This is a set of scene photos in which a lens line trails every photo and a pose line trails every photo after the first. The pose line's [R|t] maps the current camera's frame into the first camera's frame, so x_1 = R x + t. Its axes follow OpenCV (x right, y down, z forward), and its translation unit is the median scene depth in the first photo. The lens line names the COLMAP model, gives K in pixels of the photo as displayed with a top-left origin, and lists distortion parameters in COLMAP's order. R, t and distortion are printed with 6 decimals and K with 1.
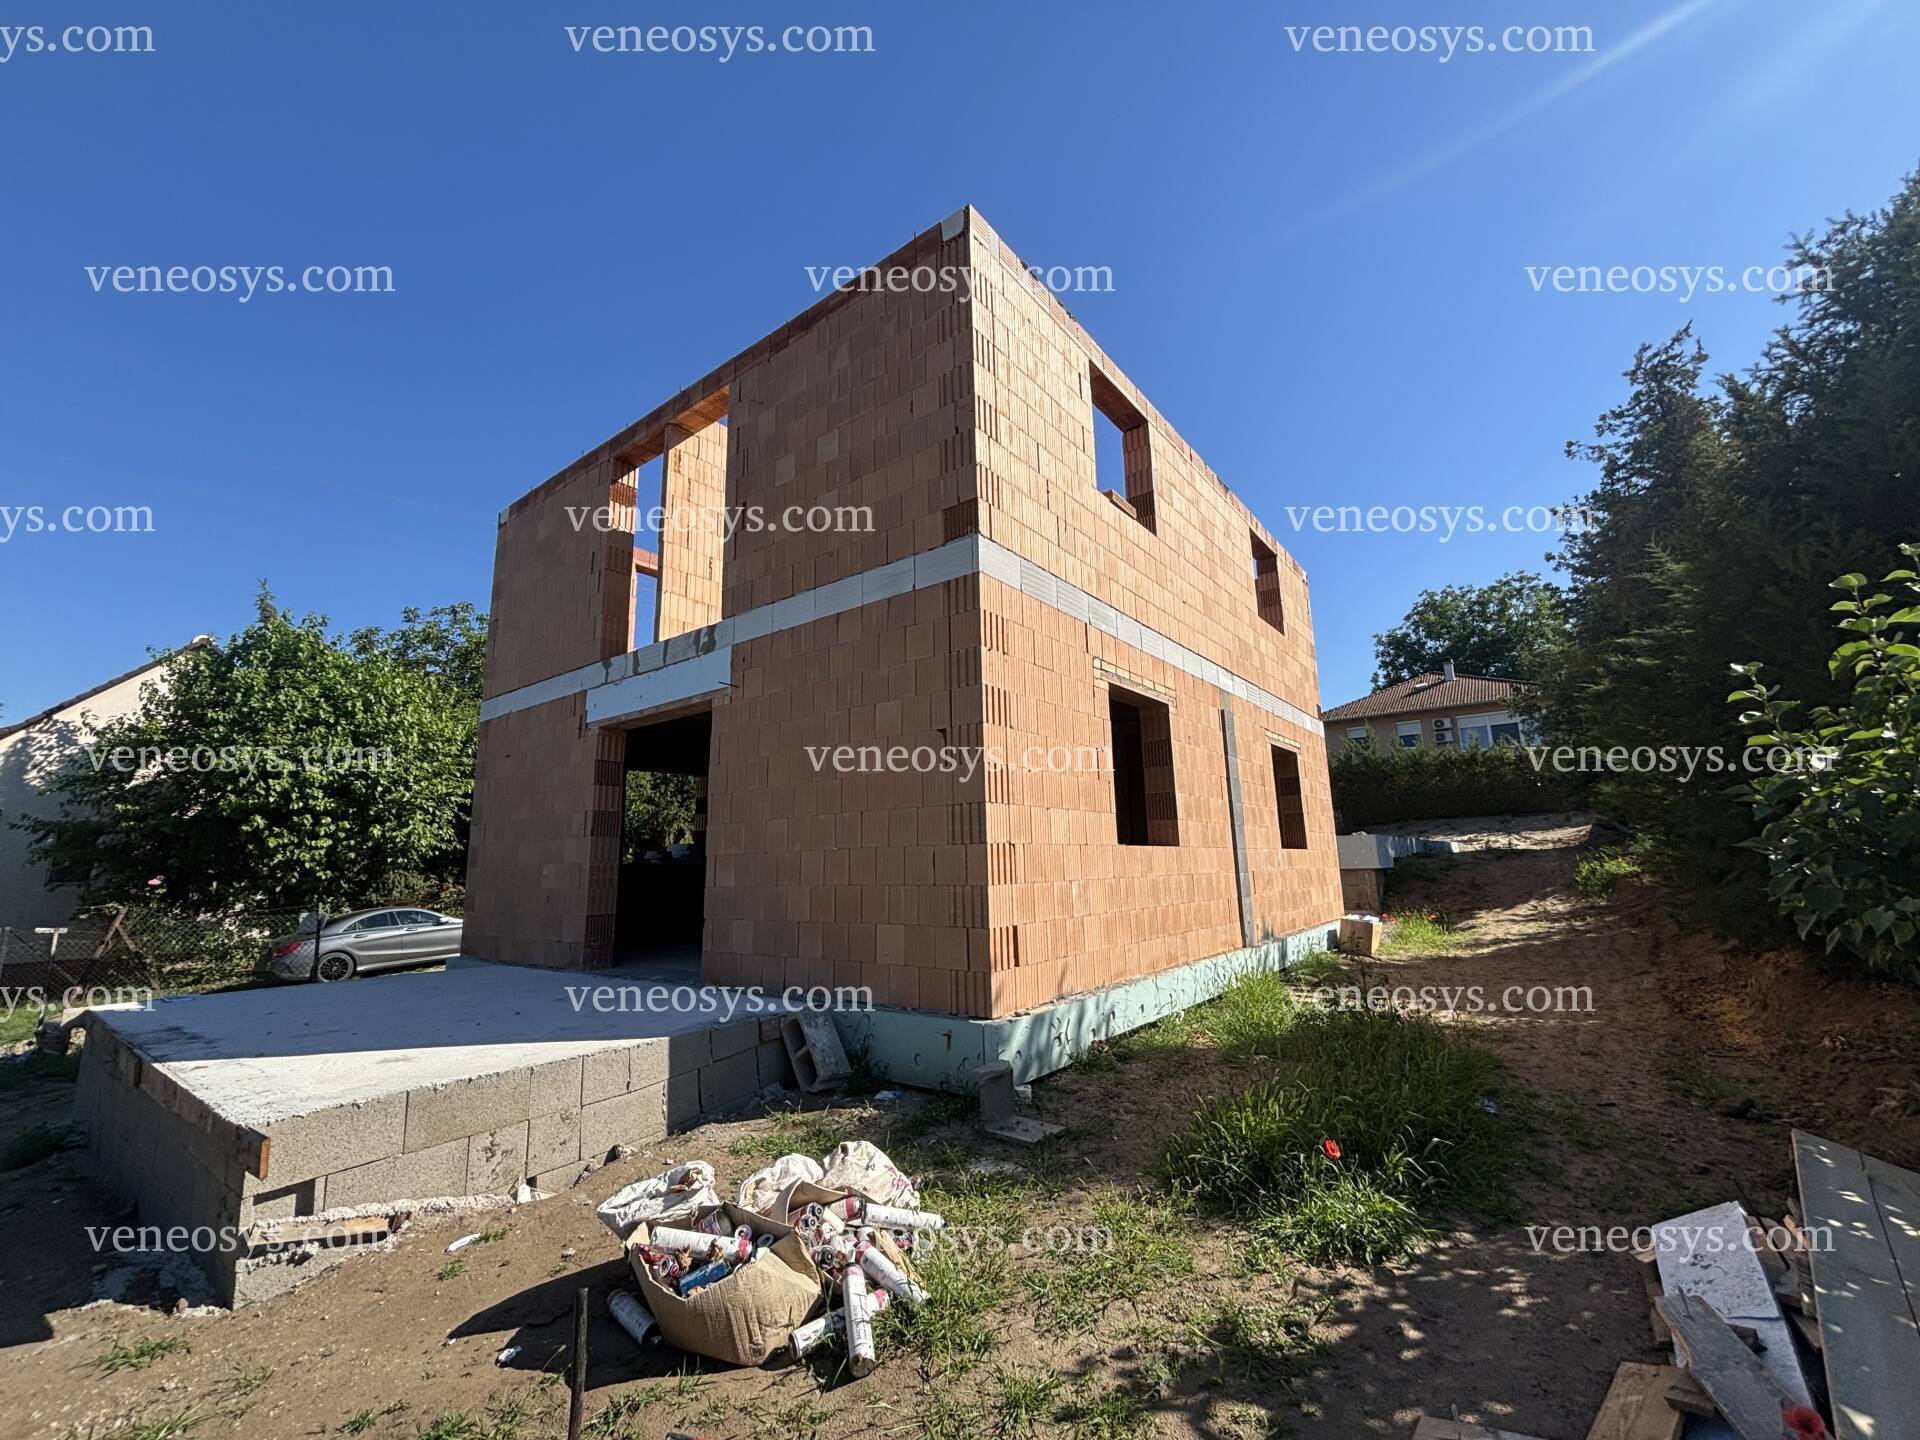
lens RADIAL K [[774.6, 0, 960.0], [0, 774.6, 720.0], [0, 0, 1]] dist [-0.000719, 0.000127]
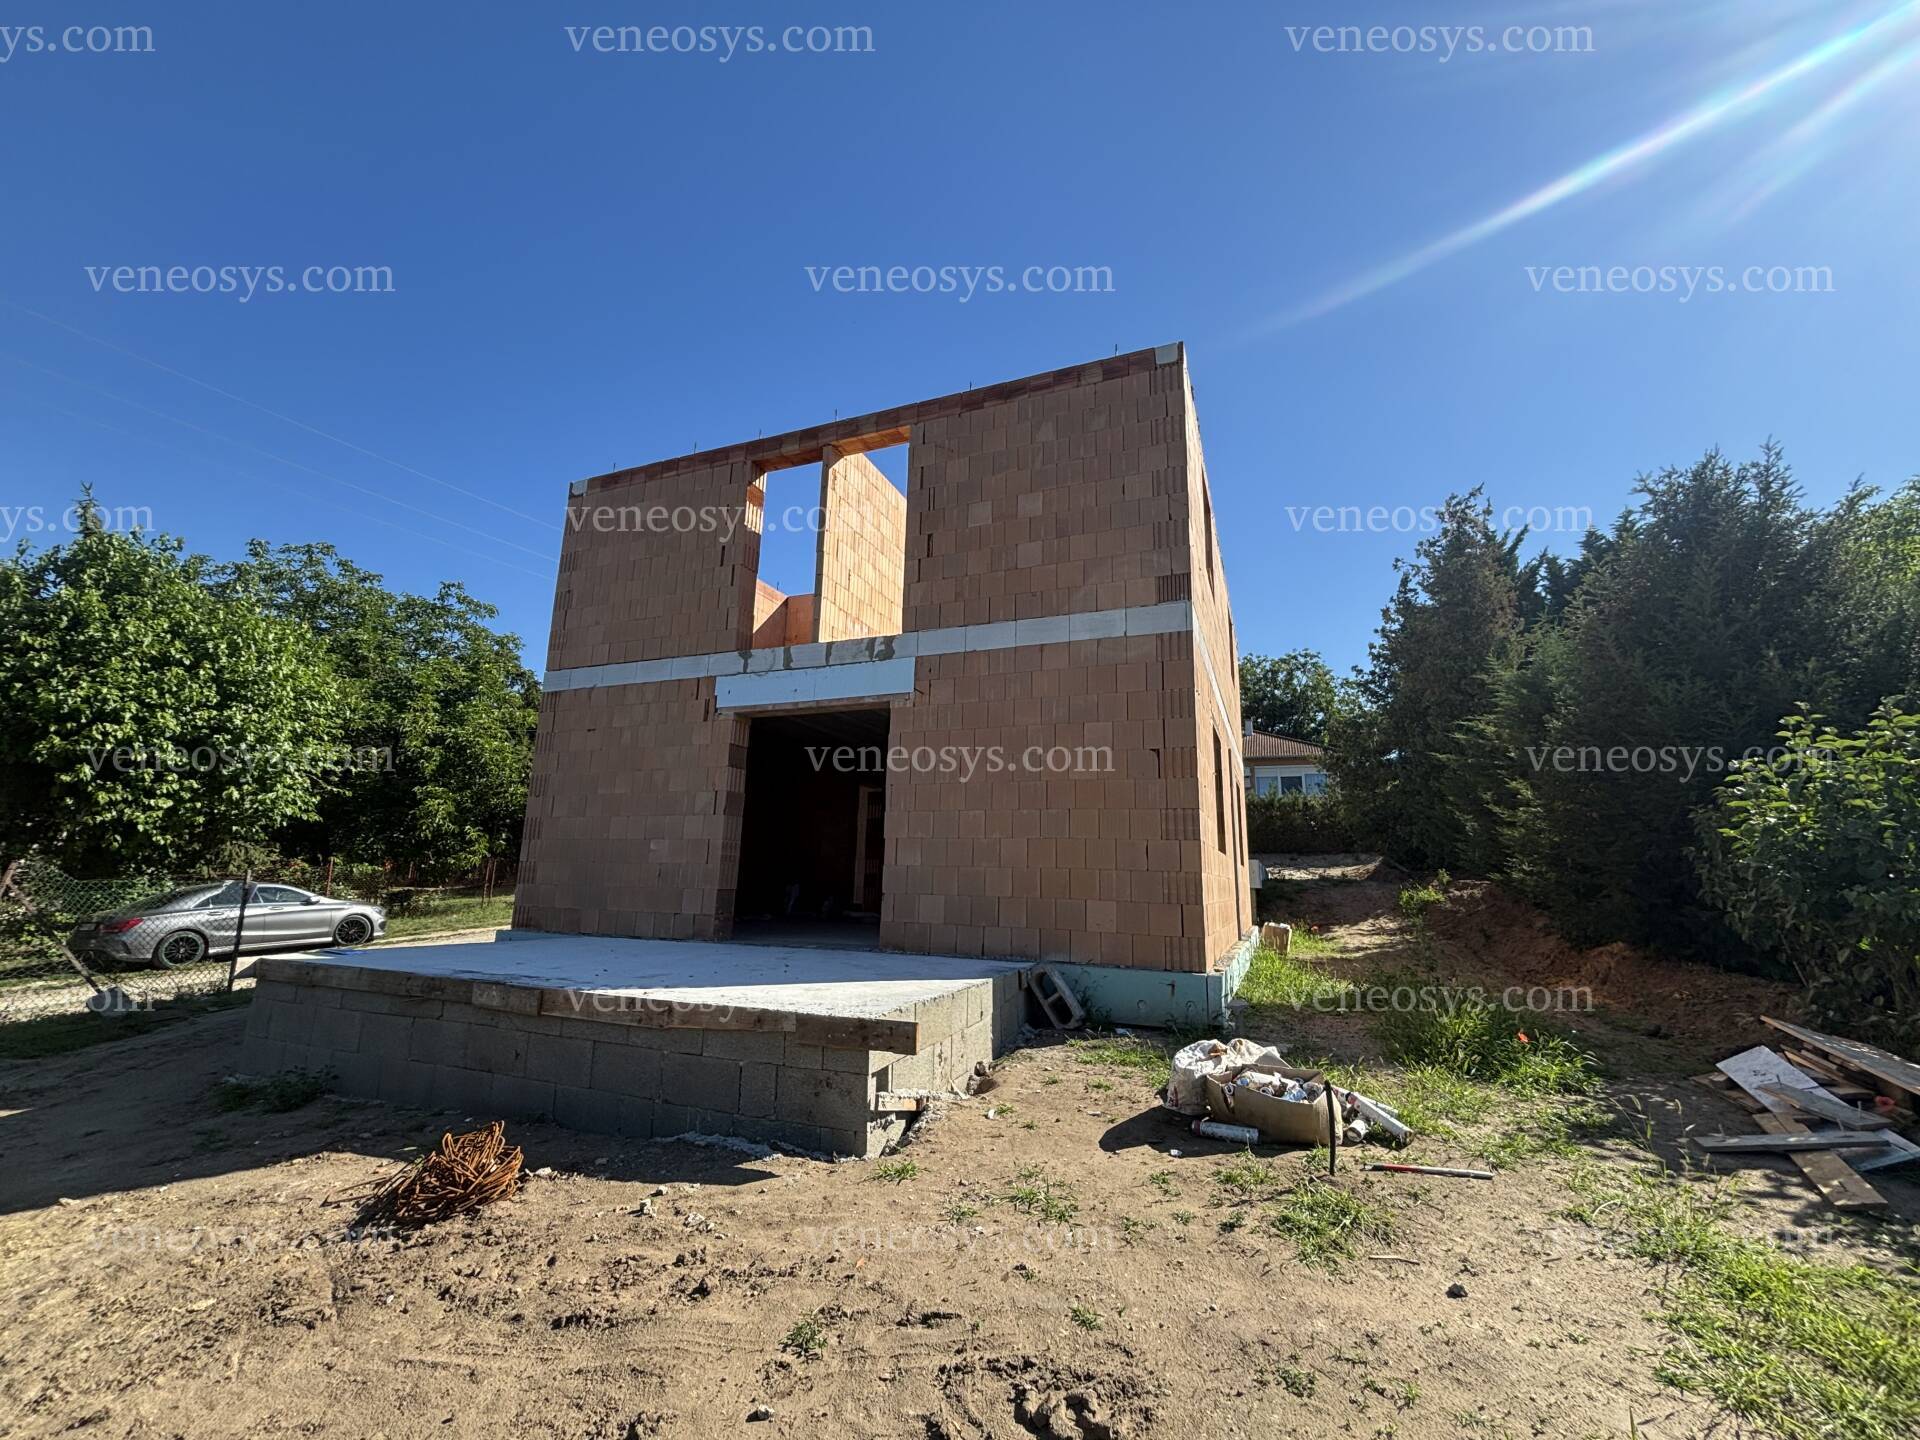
lens RADIAL K [[774.6, 0, 960.0], [0, 774.6, 720.0], [0, 0, 1]] dist [-0.000719, 0.000127]
pose [[0.964028, 0.100193, 0.246195, -0.254197], [-0.095426, 0.994946, -0.031248, 0.013339], [-0.248081, 0.006631, 0.968716, -0.062247]]
